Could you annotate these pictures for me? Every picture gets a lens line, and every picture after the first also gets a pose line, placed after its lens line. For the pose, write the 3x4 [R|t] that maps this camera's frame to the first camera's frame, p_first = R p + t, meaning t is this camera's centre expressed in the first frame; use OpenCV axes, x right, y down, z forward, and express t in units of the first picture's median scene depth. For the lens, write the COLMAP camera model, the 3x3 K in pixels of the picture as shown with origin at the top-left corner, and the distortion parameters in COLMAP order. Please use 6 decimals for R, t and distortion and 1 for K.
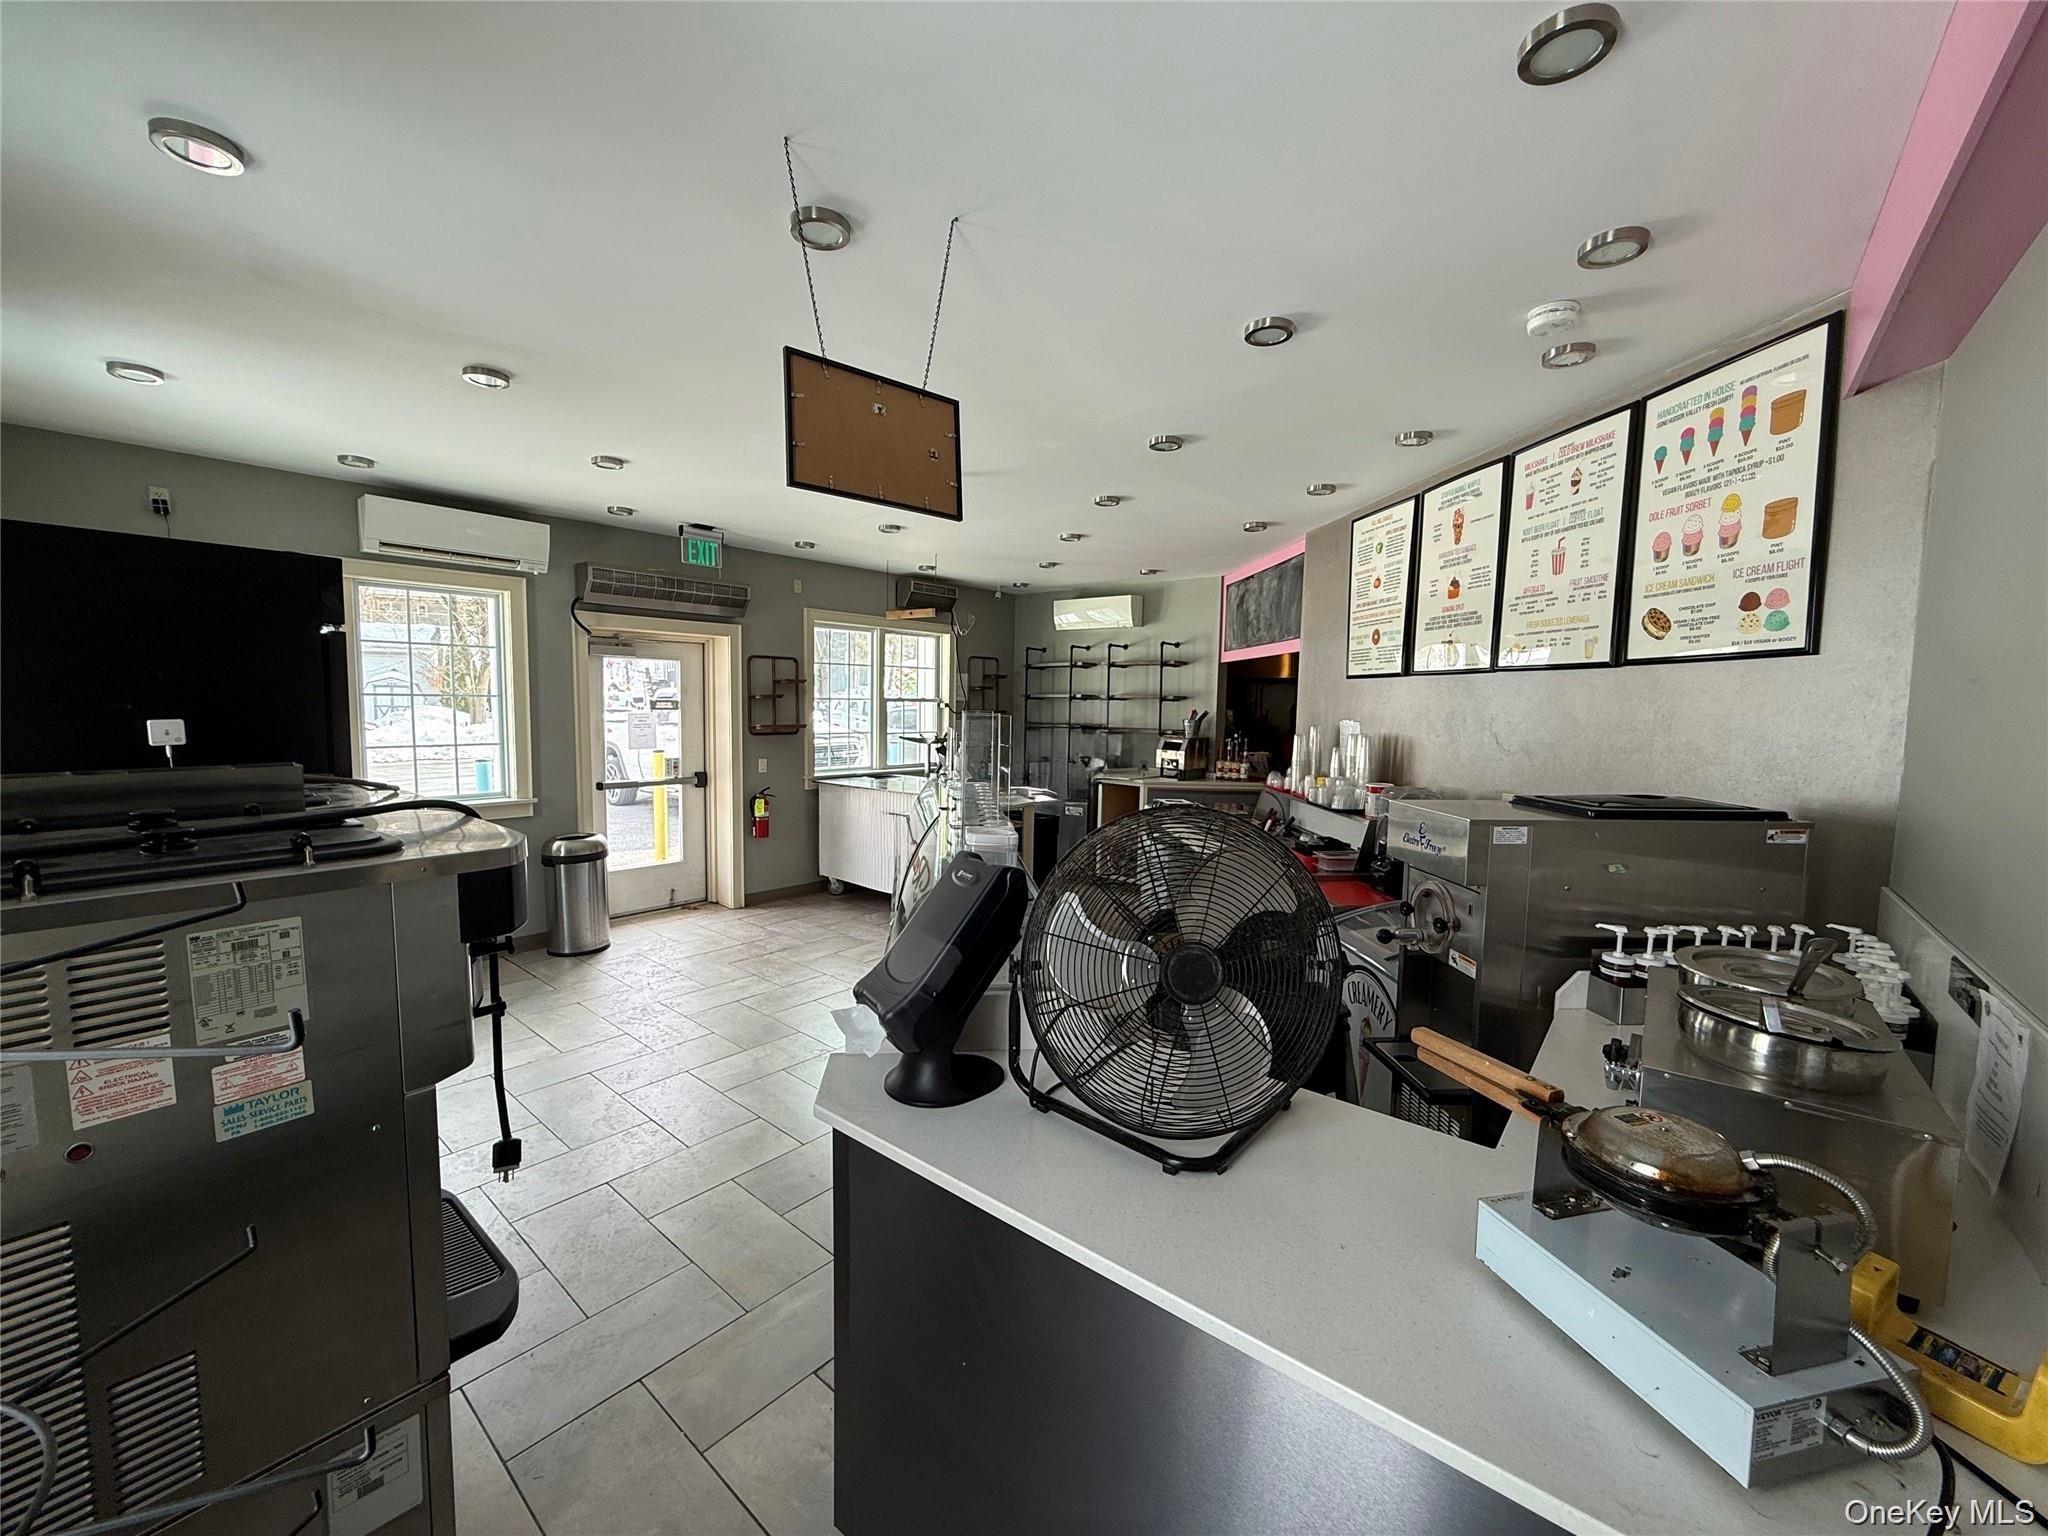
lens RADIAL K [[812.8, 0, 1019.9], [0, 812.8, 772.3], [0, 0, 1]] dist [0.000422, -0.000134]
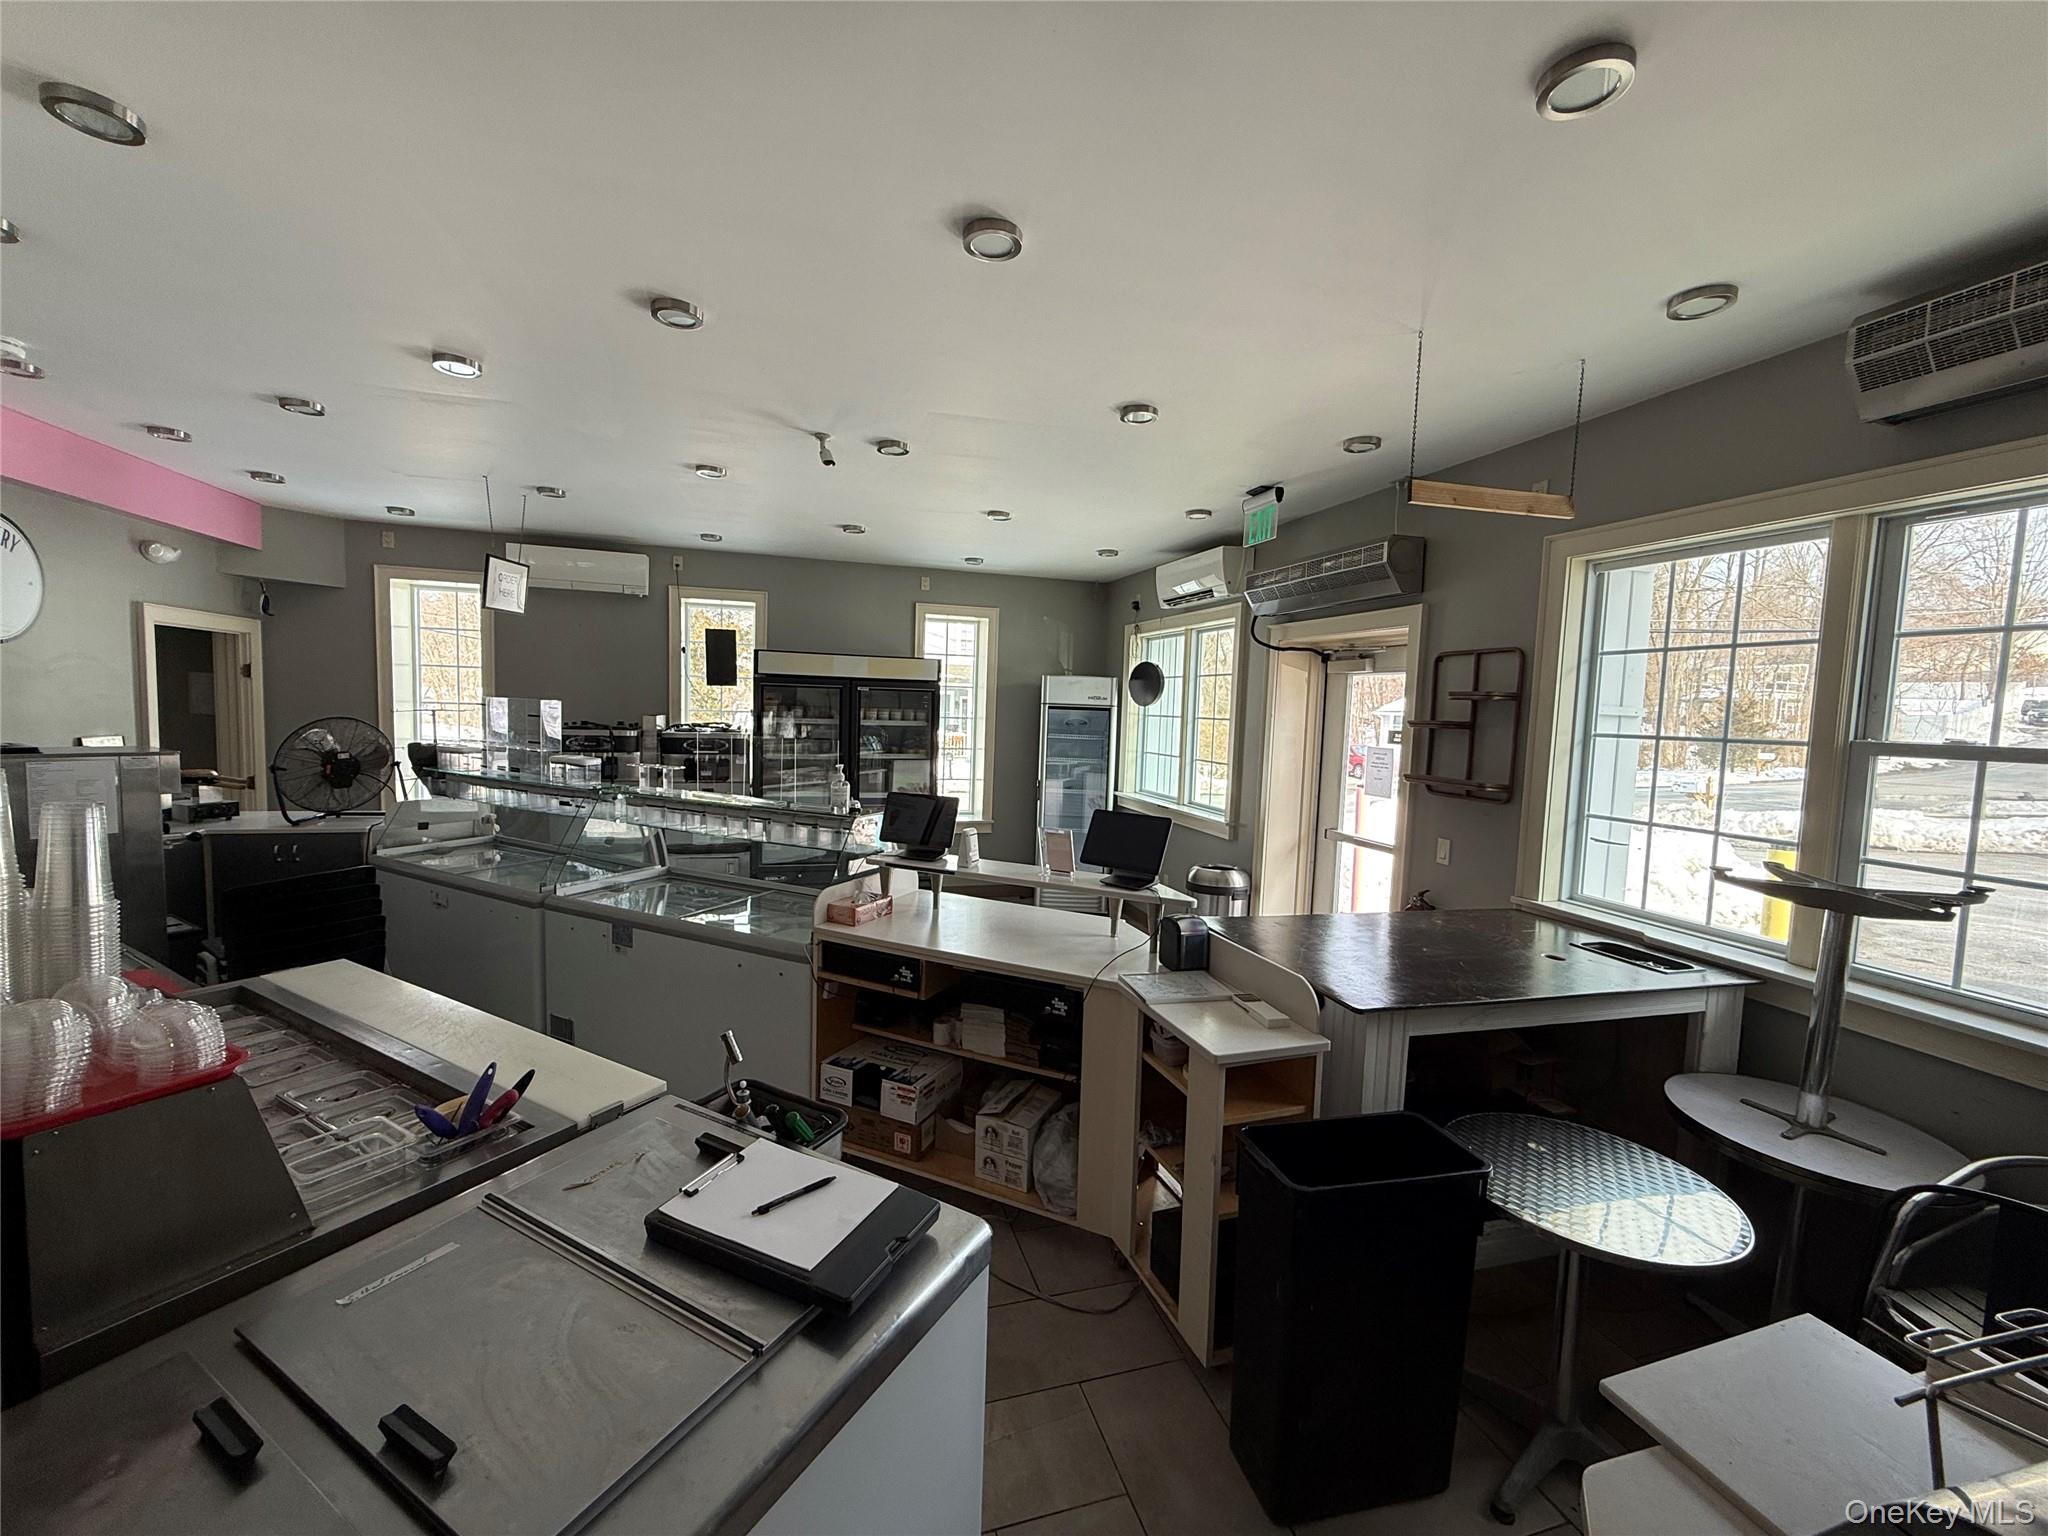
lens RADIAL K [[812.8, 0, 1019.9], [0, 812.8, 772.3], [0, 0, 1]] dist [0.000422, -0.000134]
pose [[-0.542228, 0.032496, -0.839603, 0.610277], [-0.118626, 0.986282, 0.114784, -0.187215], [0.831815, 0.161837, -0.530935, 2.174705]]
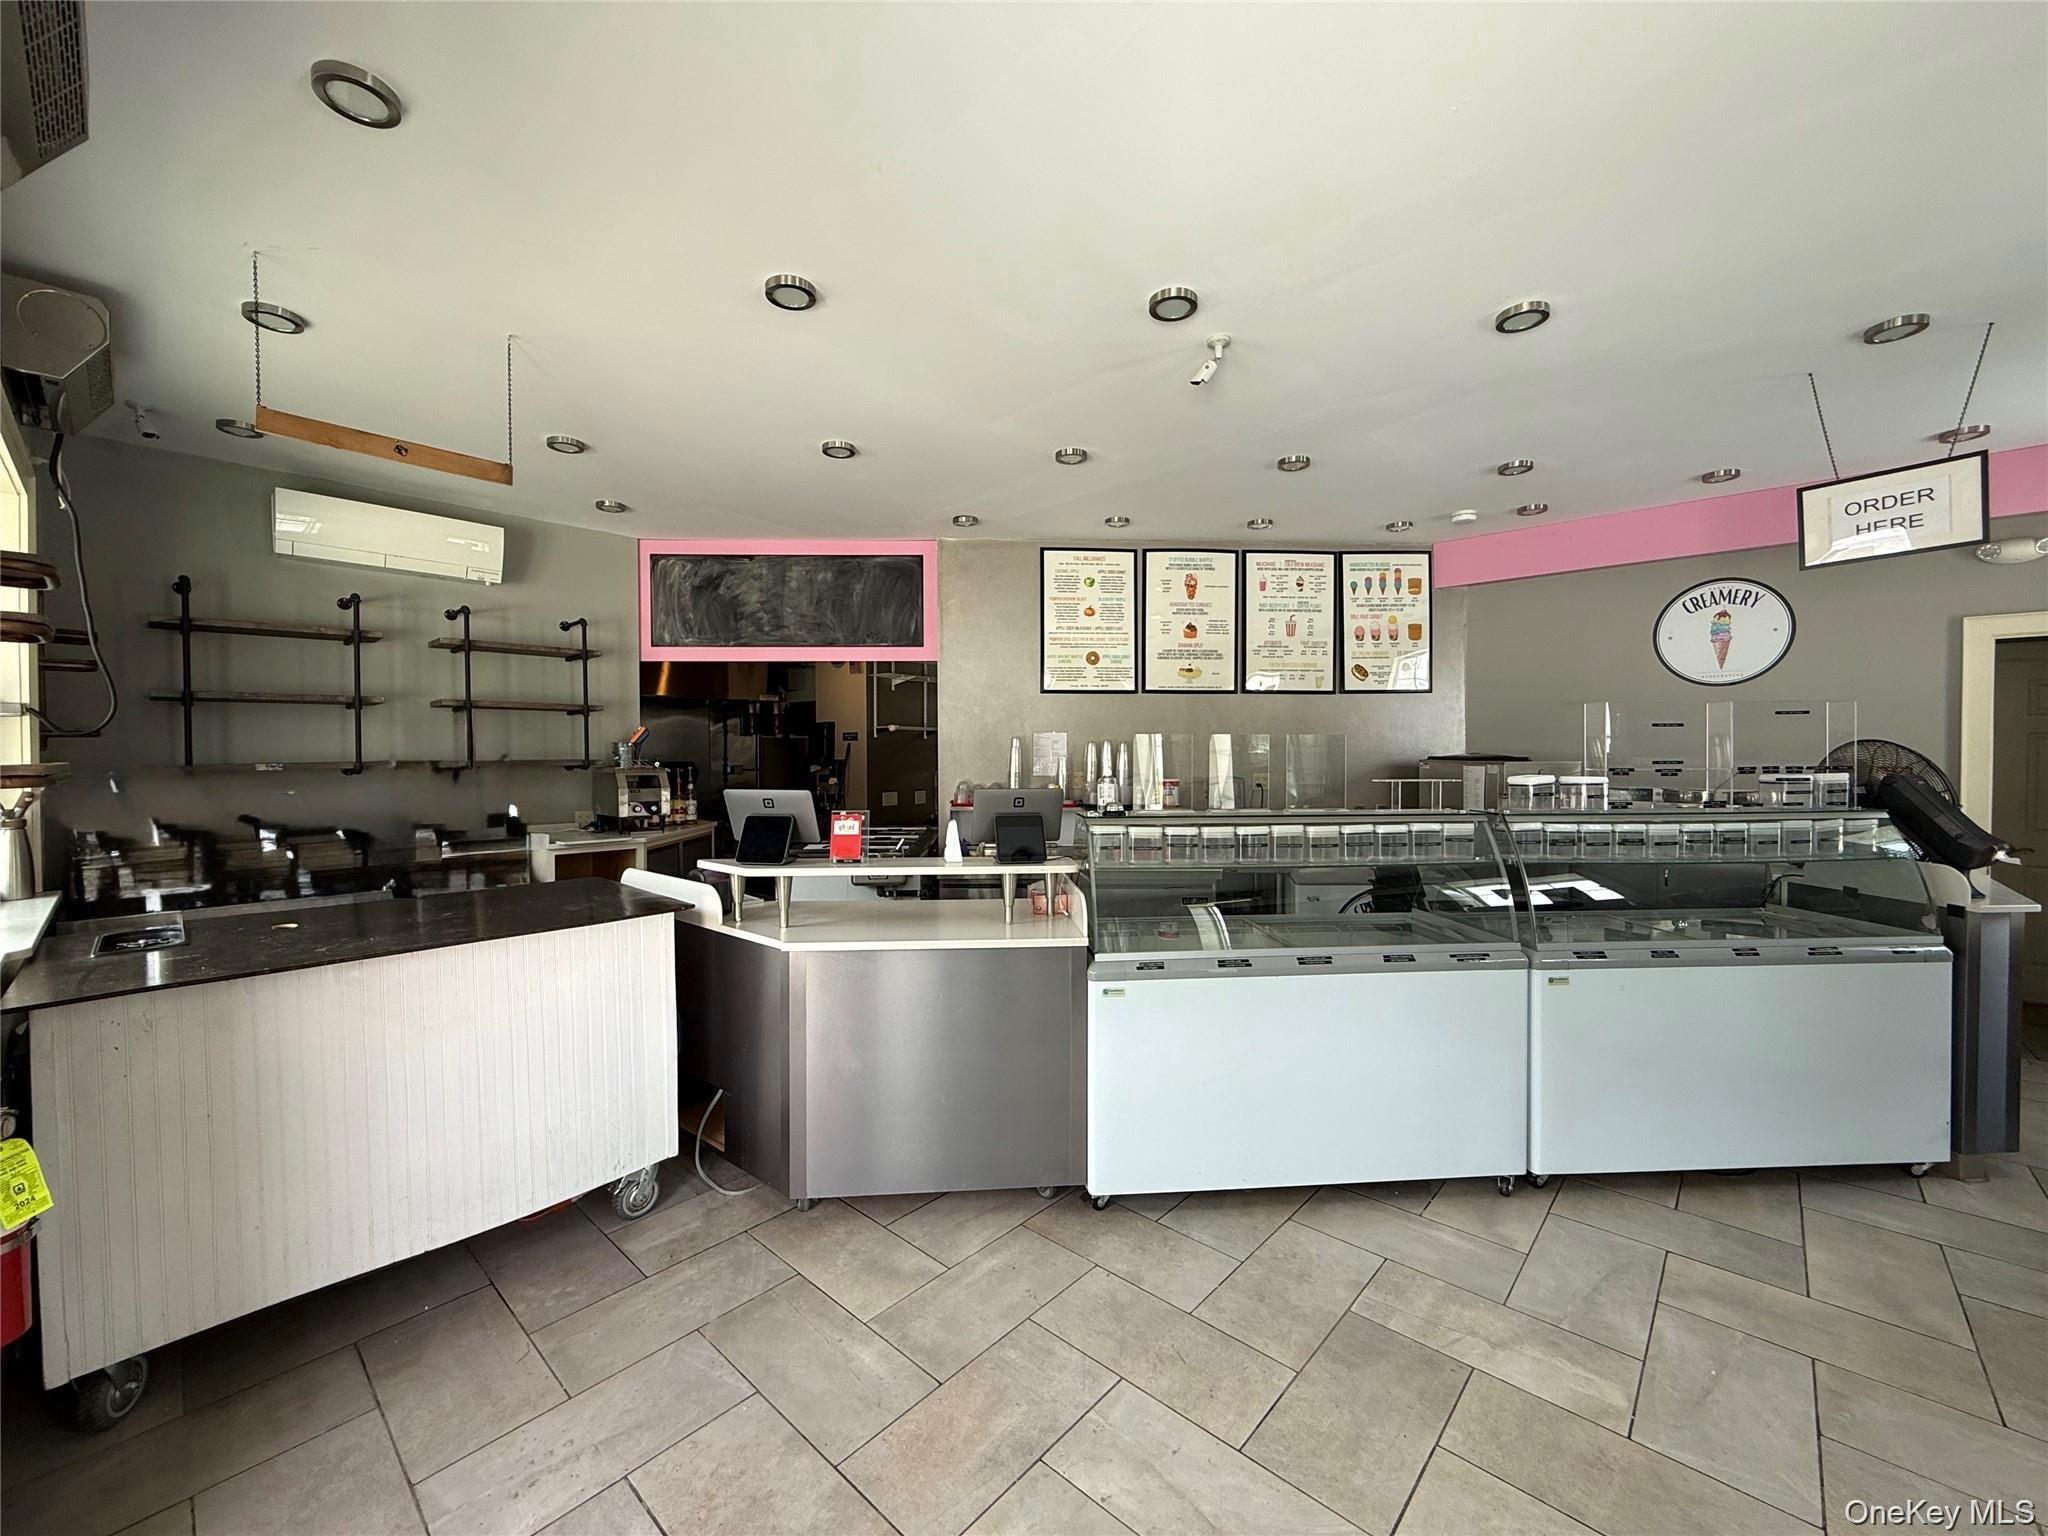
lens RADIAL K [[812.8, 0, 1019.9], [0, 812.8, 772.3], [0, 0, 1]] dist [0.000422, -0.000134]
pose [[0.036168, -0.042306, 0.998450, -1.026044], [0.093119, 0.994899, 0.038782, -0.083414], [-0.994998, 0.091572, 0.039923, 1.510050]]
